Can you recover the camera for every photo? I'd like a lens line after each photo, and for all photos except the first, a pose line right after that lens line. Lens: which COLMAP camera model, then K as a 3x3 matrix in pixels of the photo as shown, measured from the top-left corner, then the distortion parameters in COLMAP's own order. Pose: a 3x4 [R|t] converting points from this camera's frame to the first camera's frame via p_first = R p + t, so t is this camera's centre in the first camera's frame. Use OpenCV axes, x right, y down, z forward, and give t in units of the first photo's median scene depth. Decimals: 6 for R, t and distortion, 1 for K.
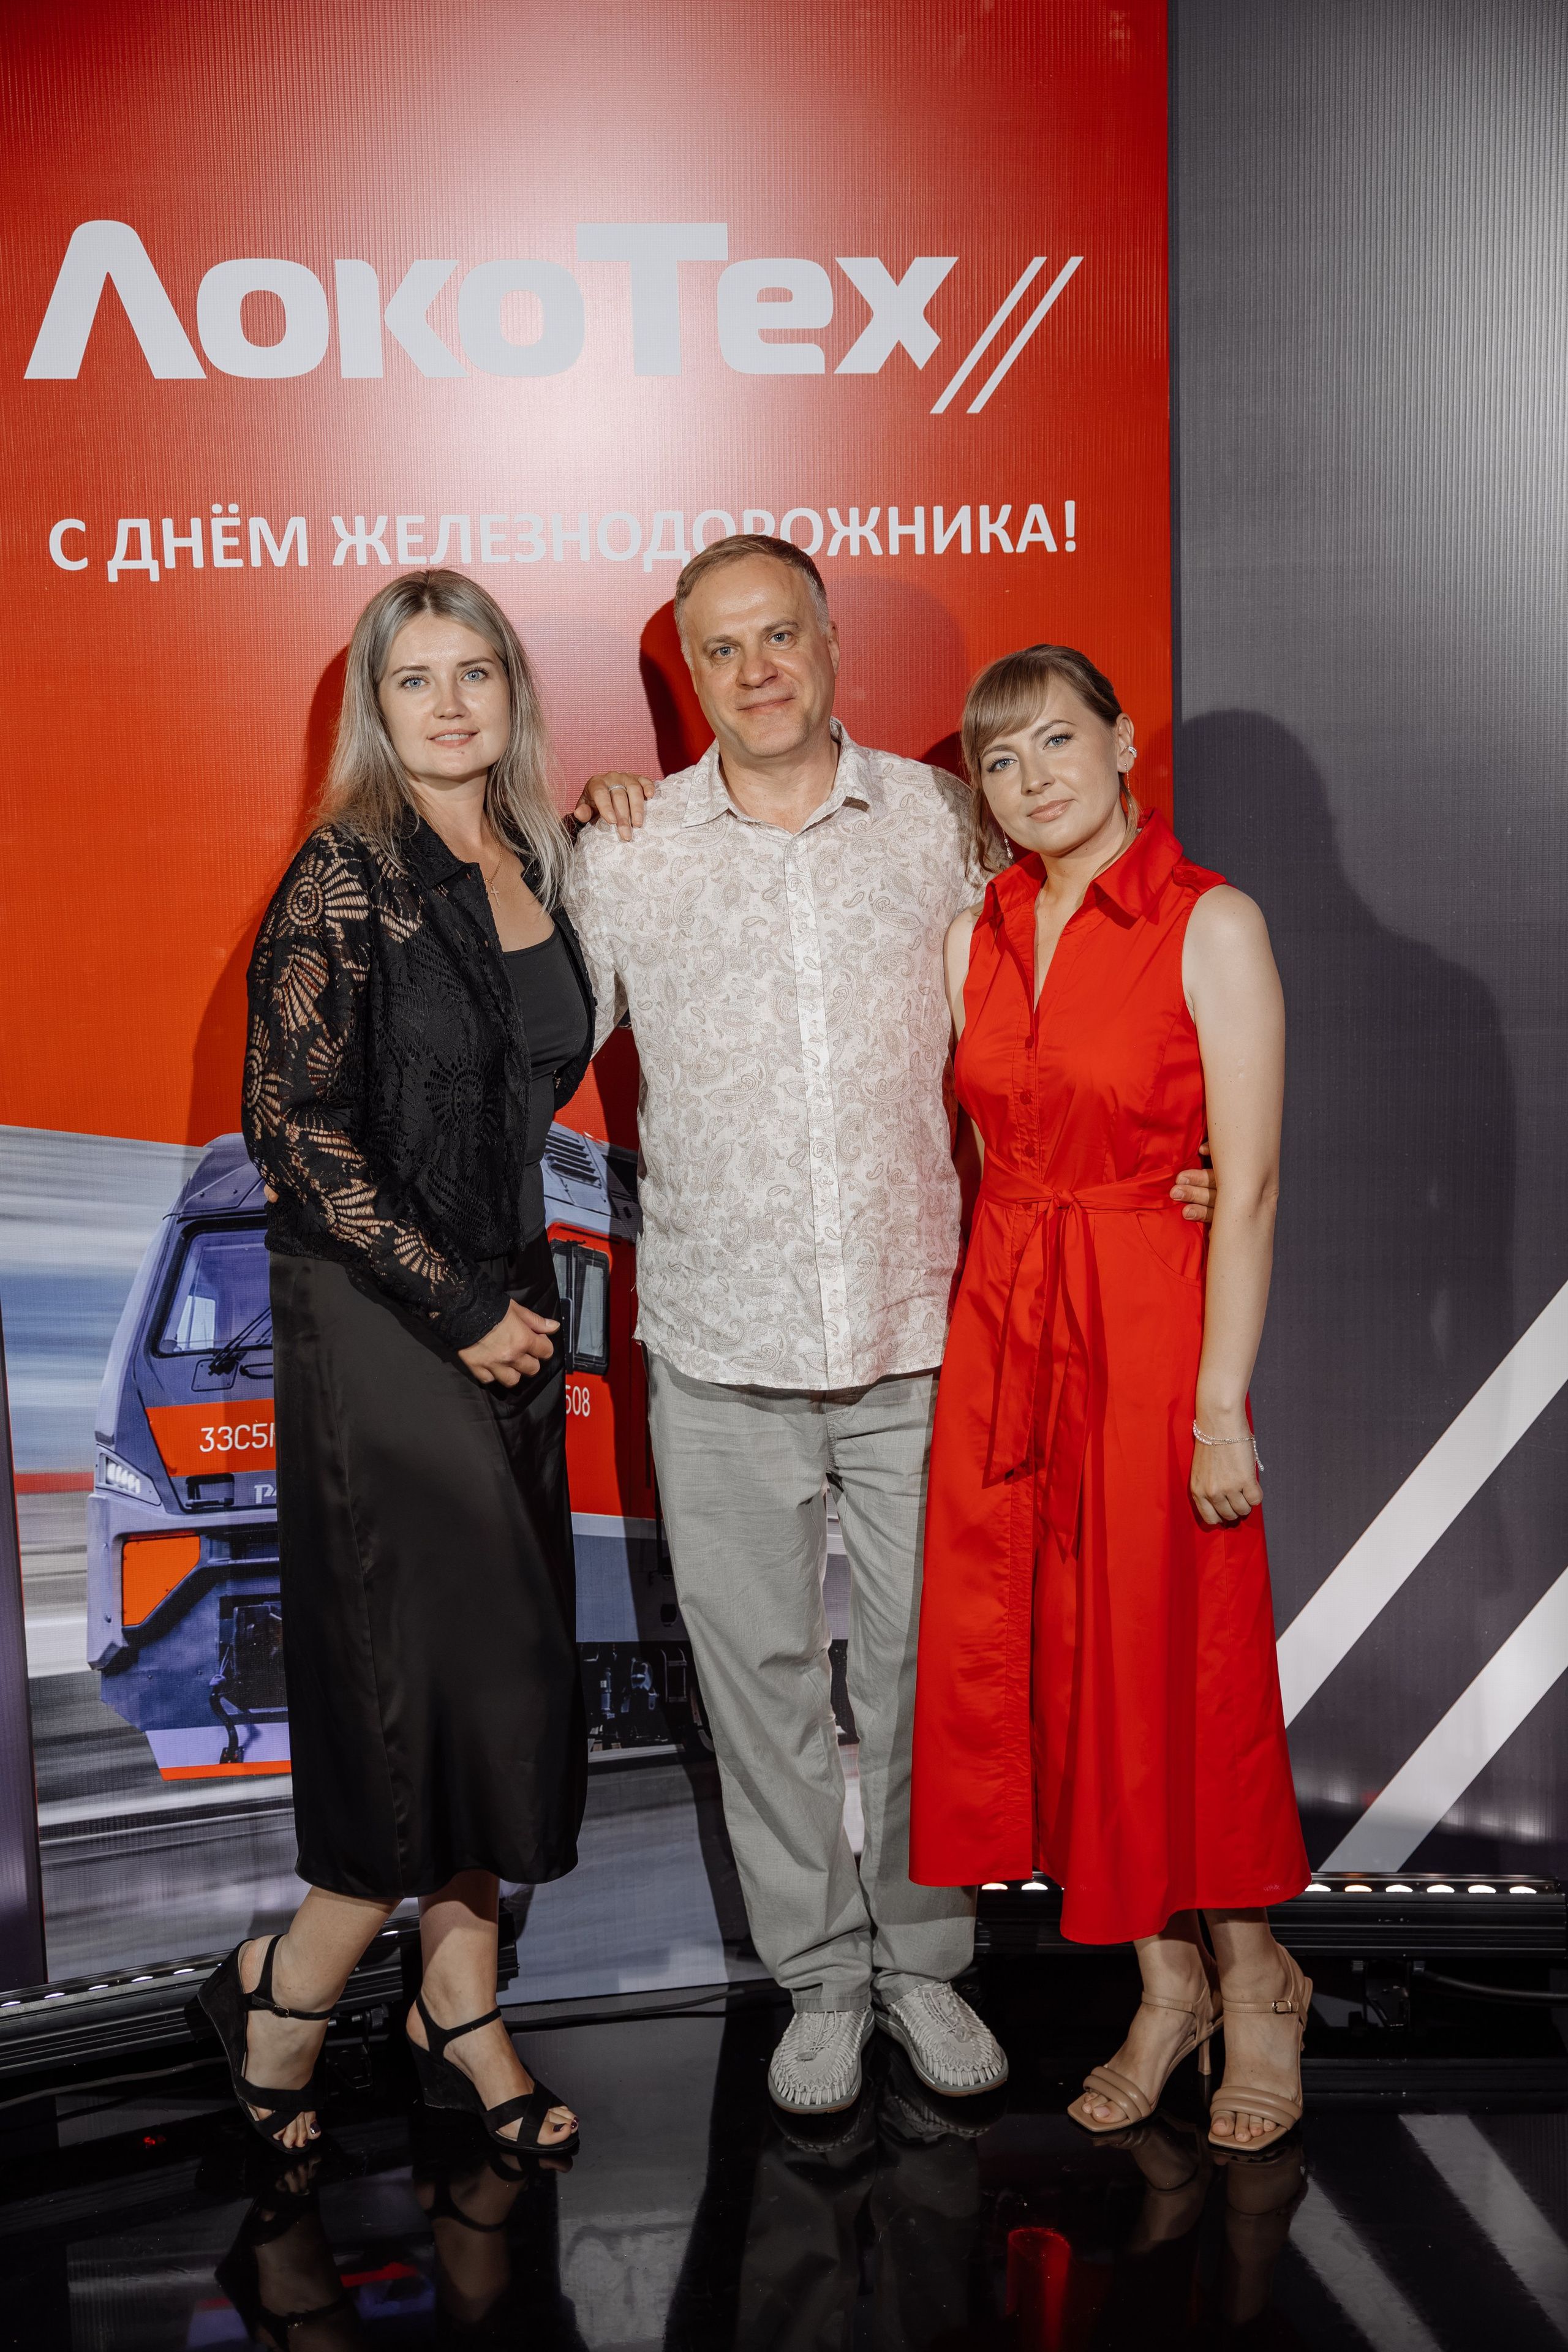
lens RADIAL K [[2747.5, 0, 775.2], [0, 2747.5, 1182.7], [0, 0, 1]] dist [0.074151, 0.000000]
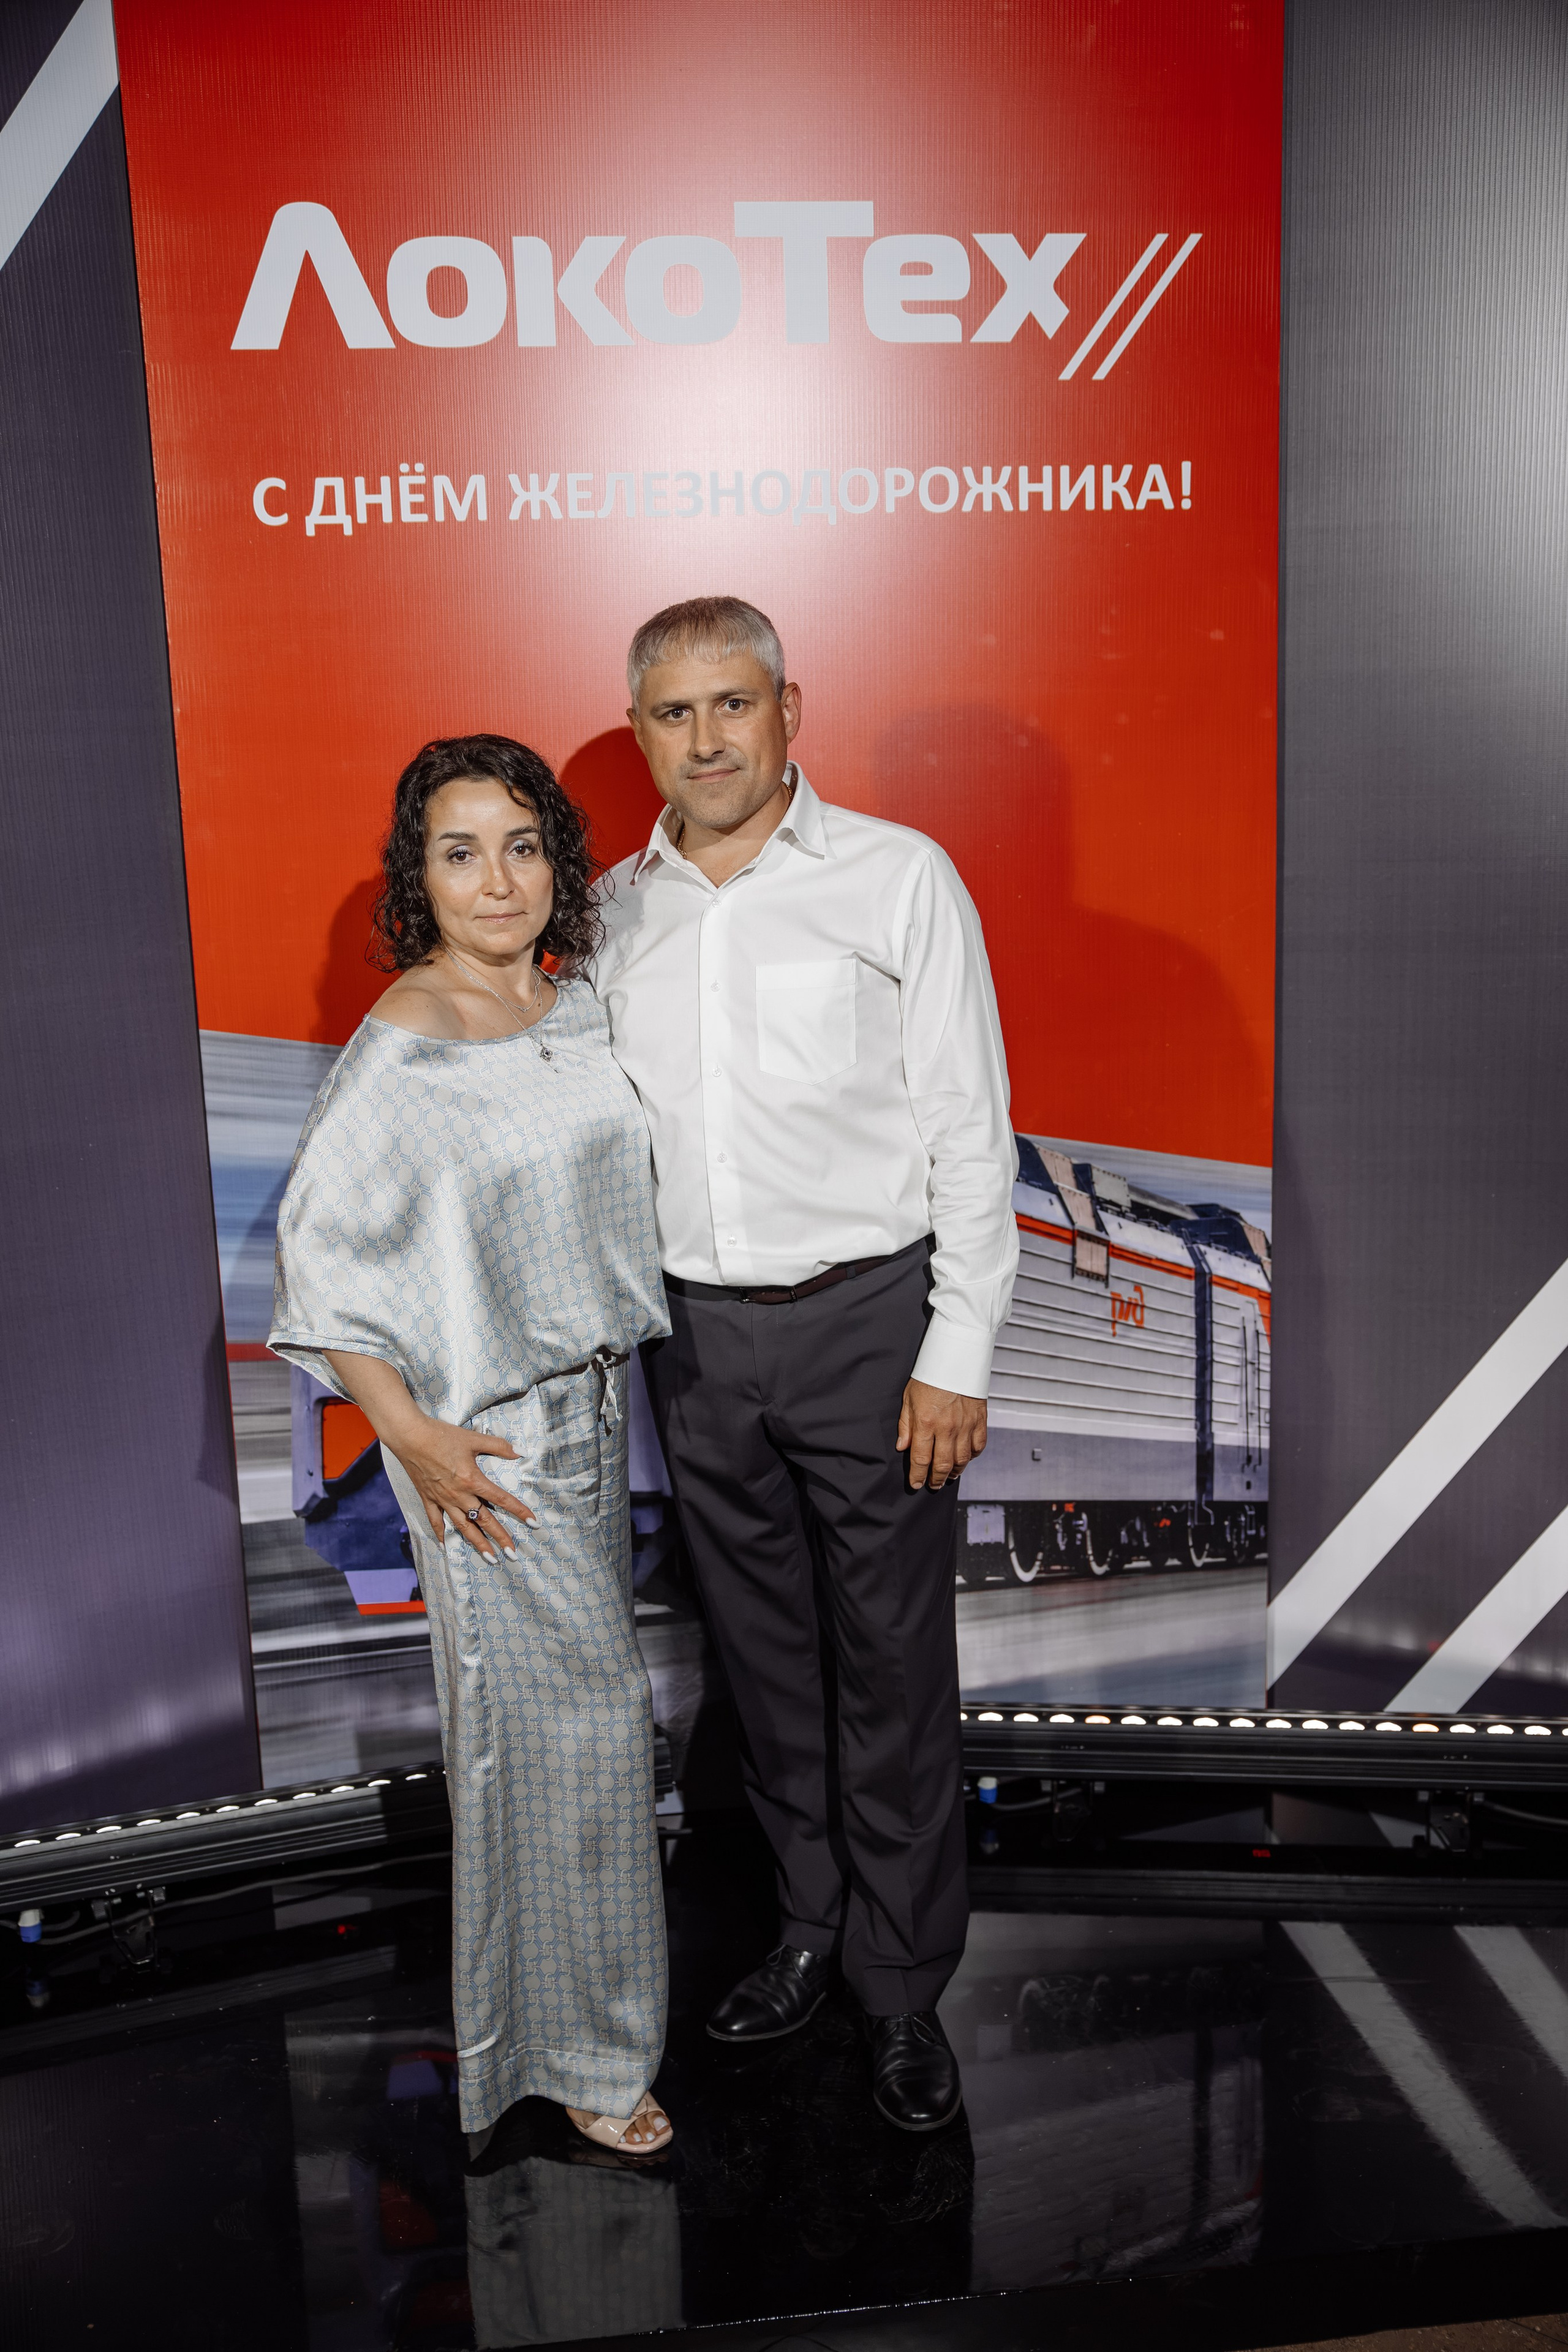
lens RADIAL K [[2143.0, 0, 794.1], [0, 2143.0, 1180.1], [0, 0, 1]] dist [0.009487, 0.000000]
pose [[0.999059, 0.009122, -0.042395, -0.009014], [-0.007405, 0.999153, 0.040484, 0.002146], [0.042728, -0.040132, 0.998280, 0.142951]]
